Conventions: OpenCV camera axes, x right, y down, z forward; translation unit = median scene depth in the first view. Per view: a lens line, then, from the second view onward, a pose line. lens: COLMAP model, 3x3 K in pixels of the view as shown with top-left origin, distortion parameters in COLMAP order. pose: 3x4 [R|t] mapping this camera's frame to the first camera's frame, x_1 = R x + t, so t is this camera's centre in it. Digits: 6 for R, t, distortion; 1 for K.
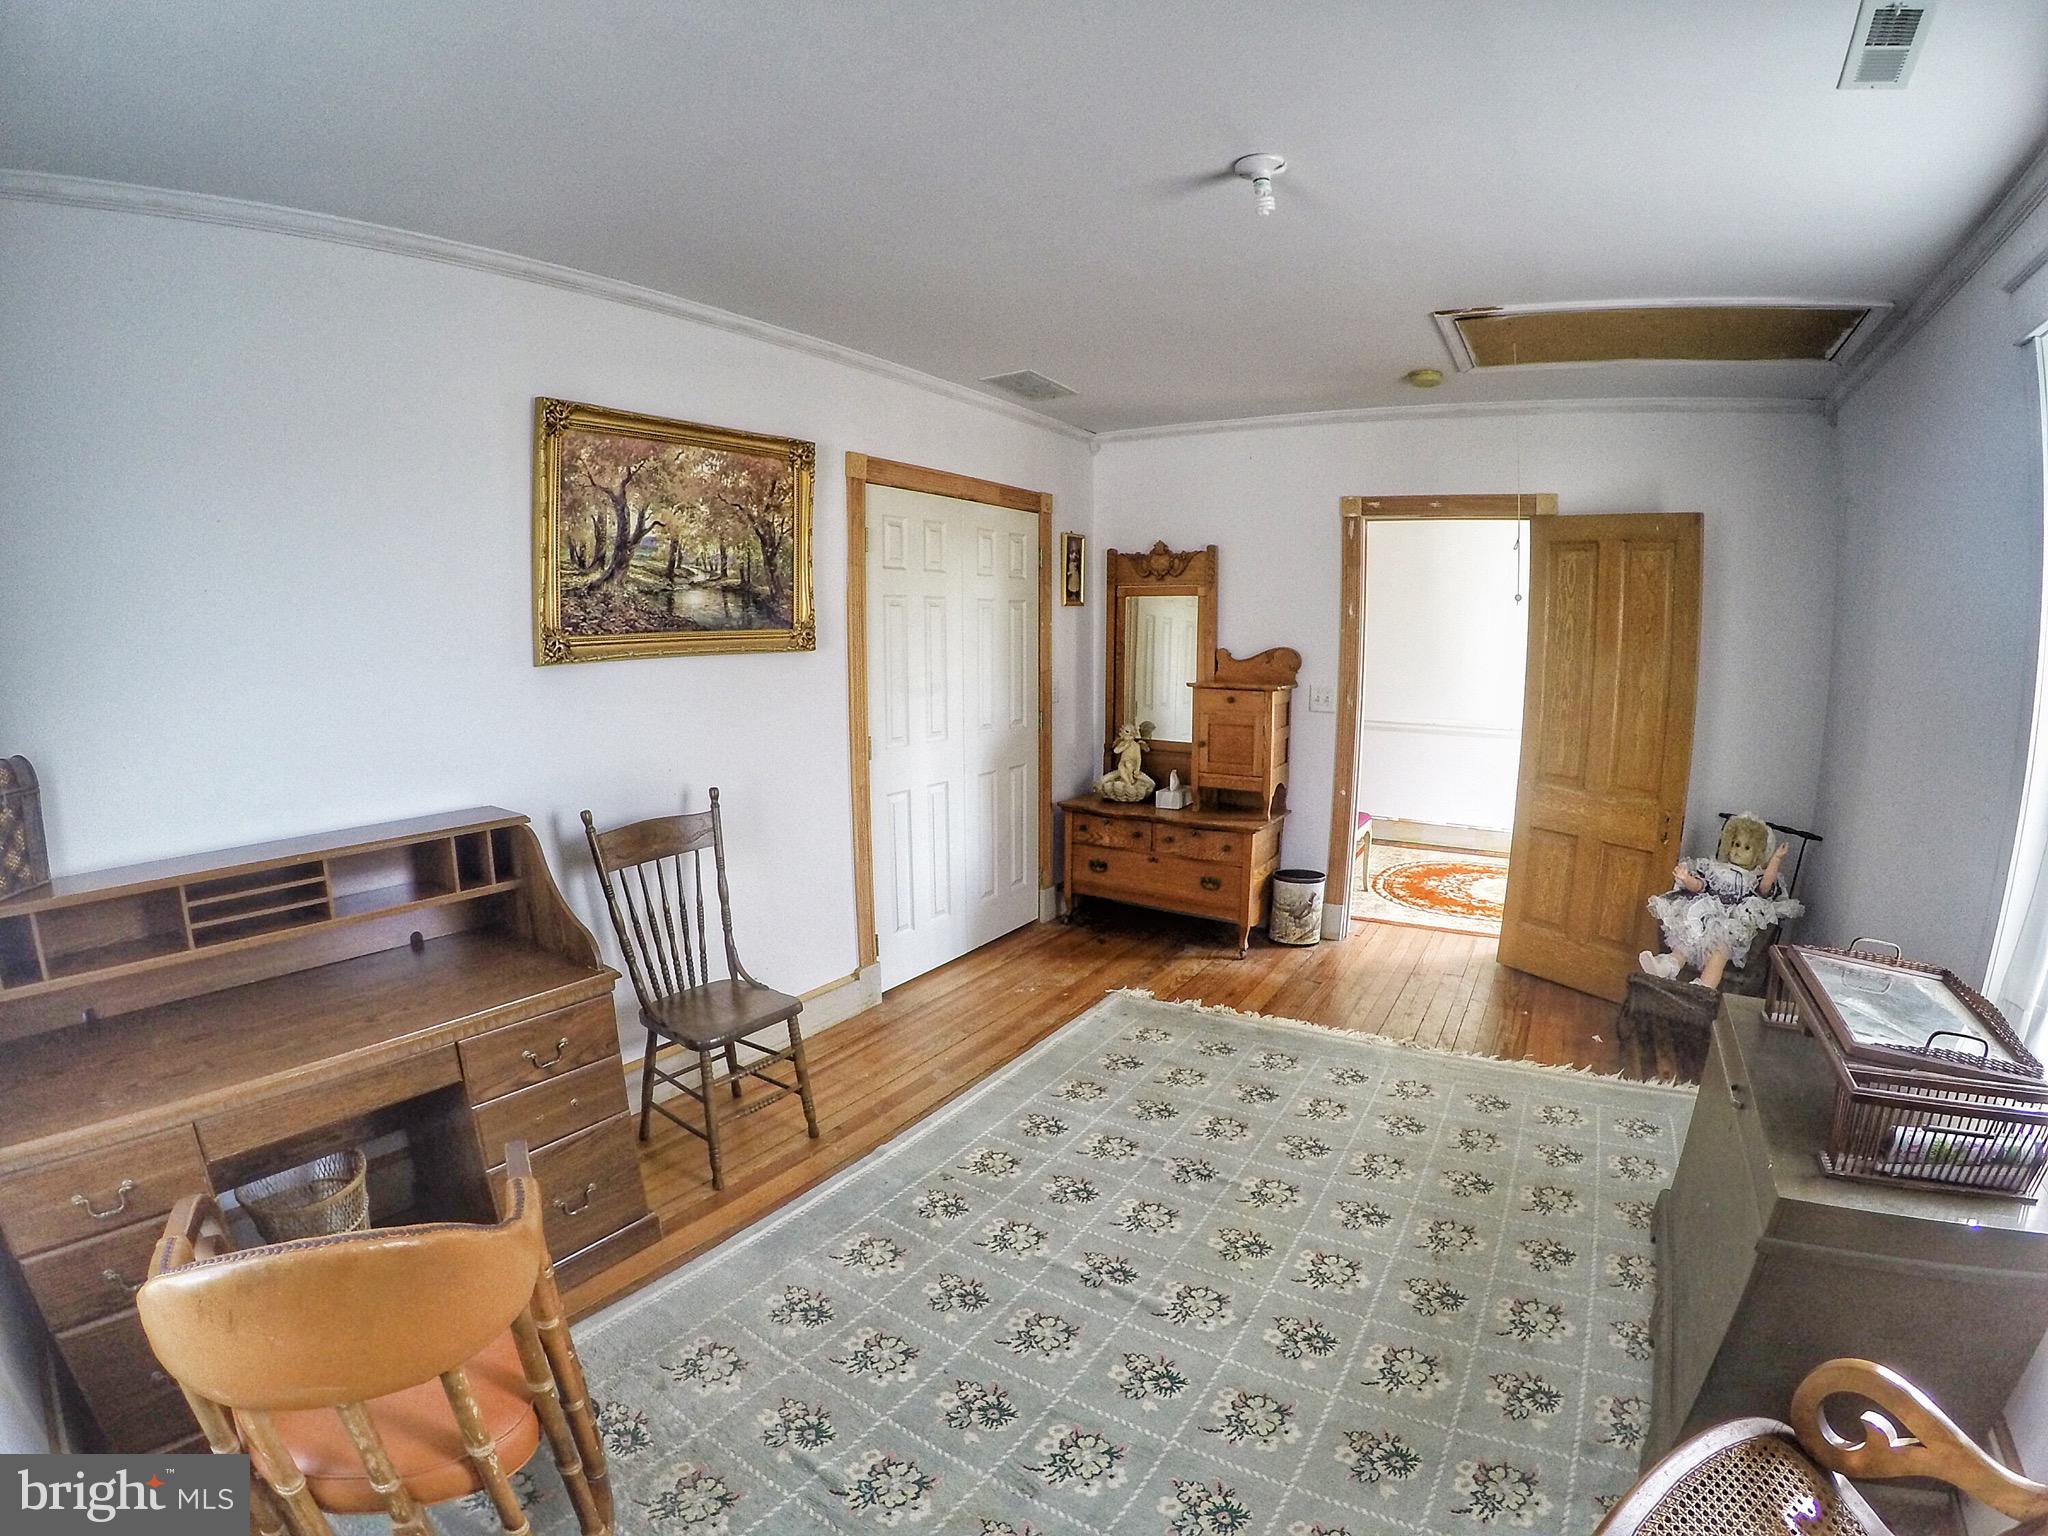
lens RADIAL K [[957.7, 0, 1032.1], [0, 957.7, 788.9], [0, 0, 1]] dist [-0.219440, 0.044994]
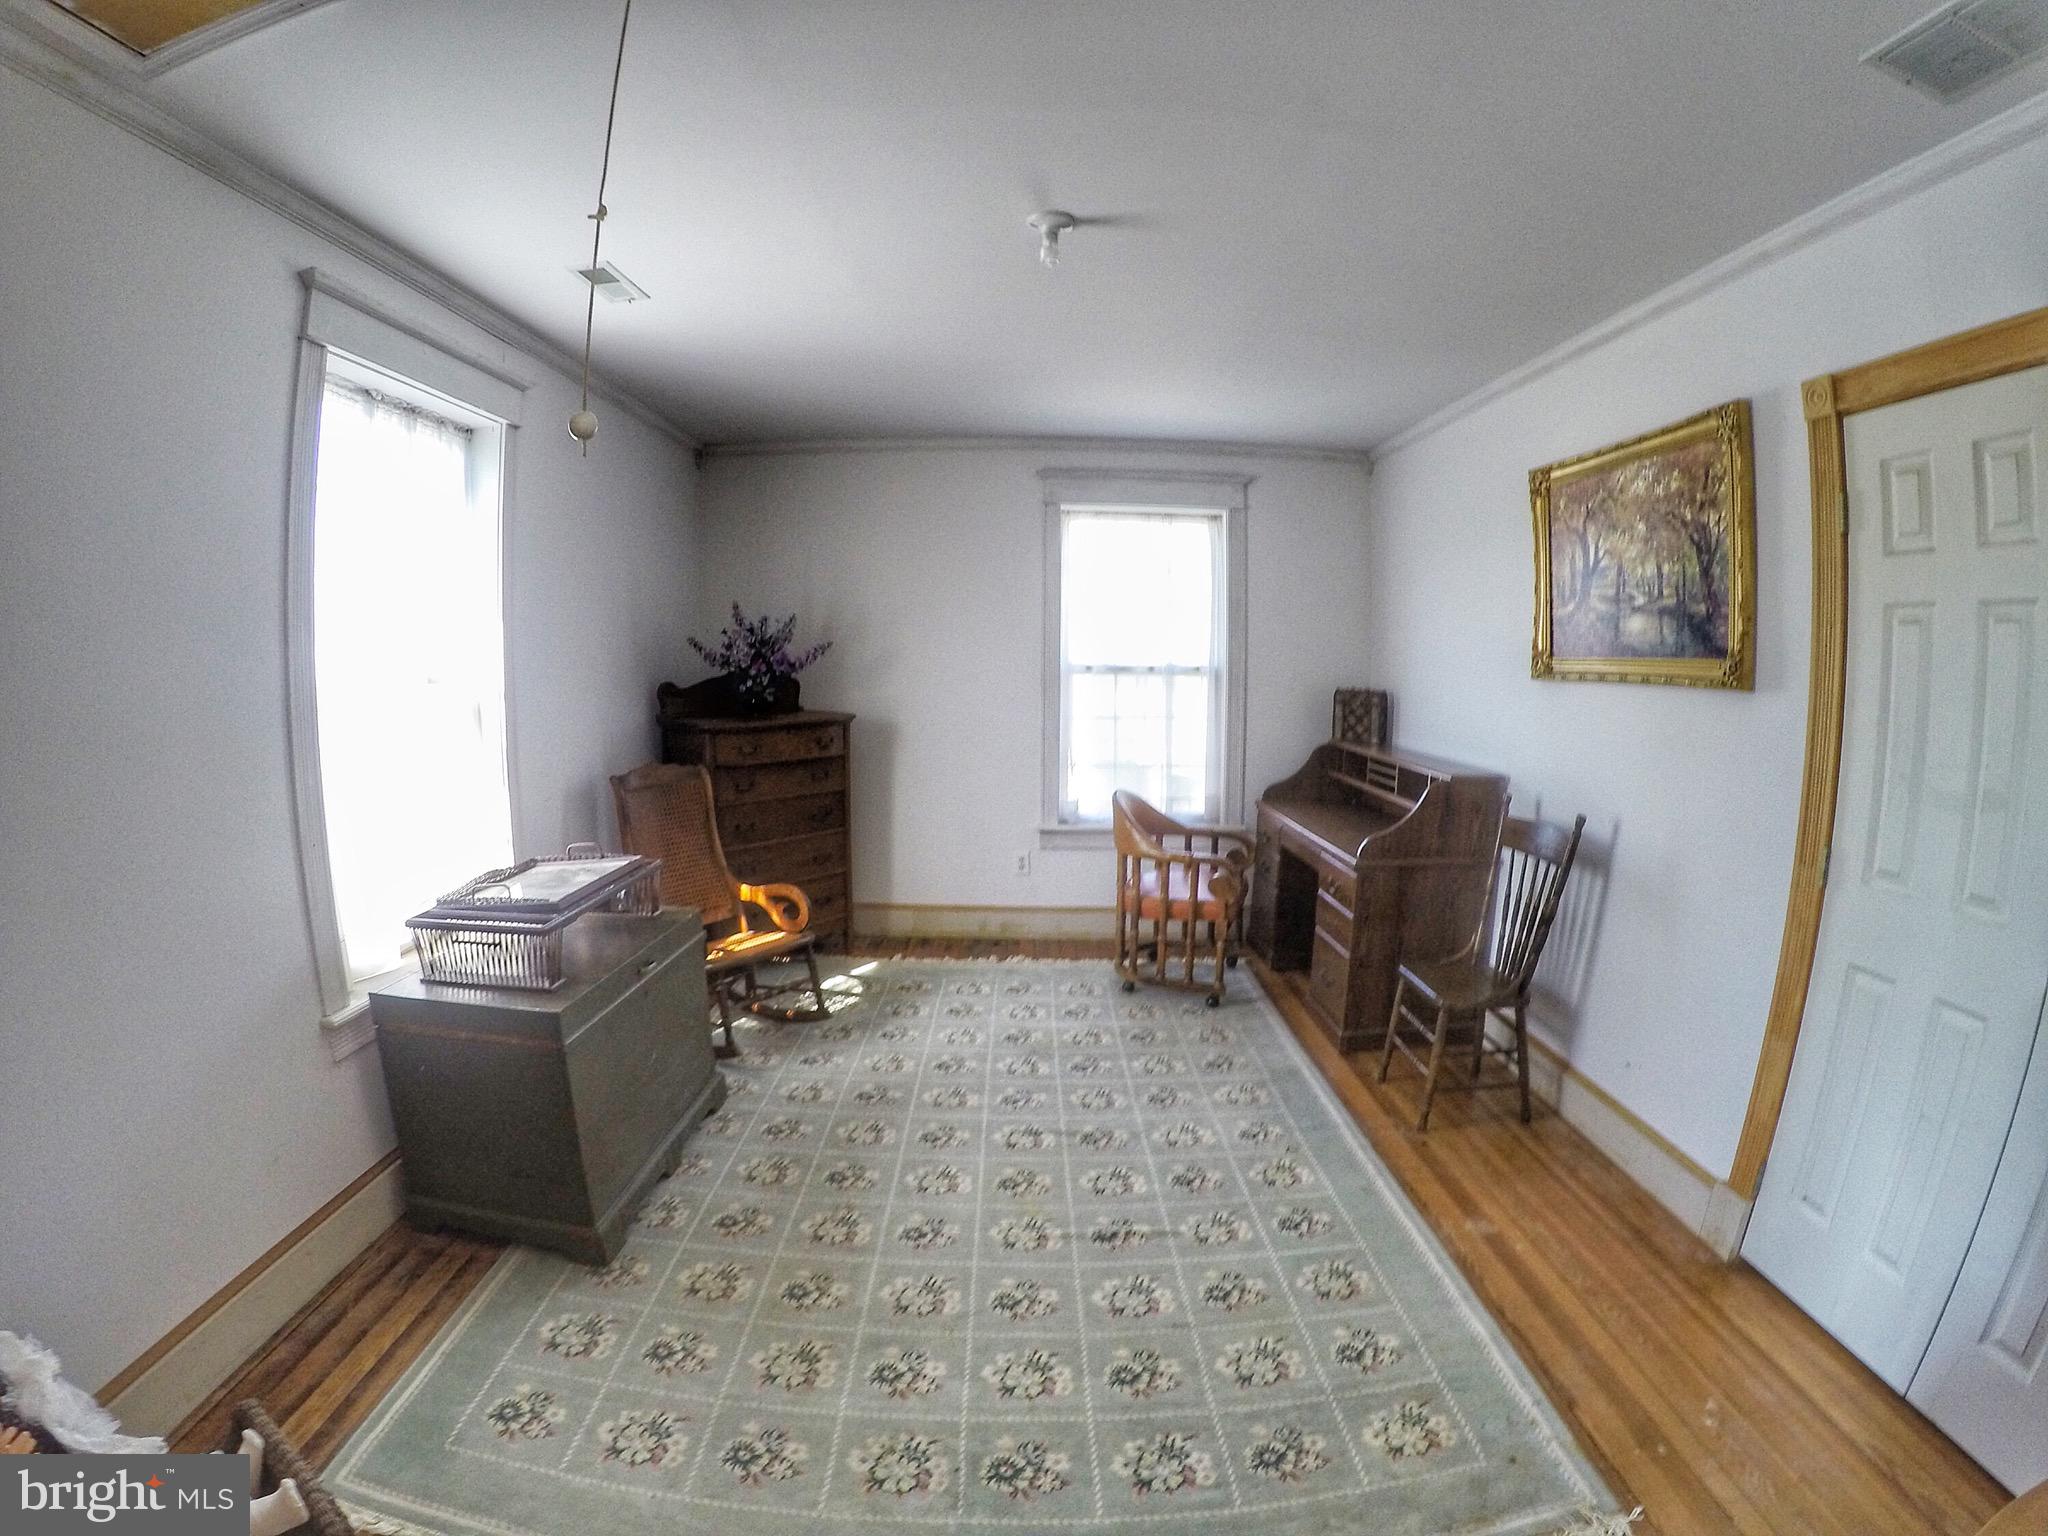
lens RADIAL K [[957.7, 0, 1032.1], [0, 957.7, 788.9], [0, 0, 1]] dist [-0.219440, 0.044994]
pose [[-0.845212, 0.072879, -0.529439, 0.617432], [-0.084896, 0.959770, 0.267646, -0.220879], [0.527645, 0.271165, -0.805022, 1.391607]]
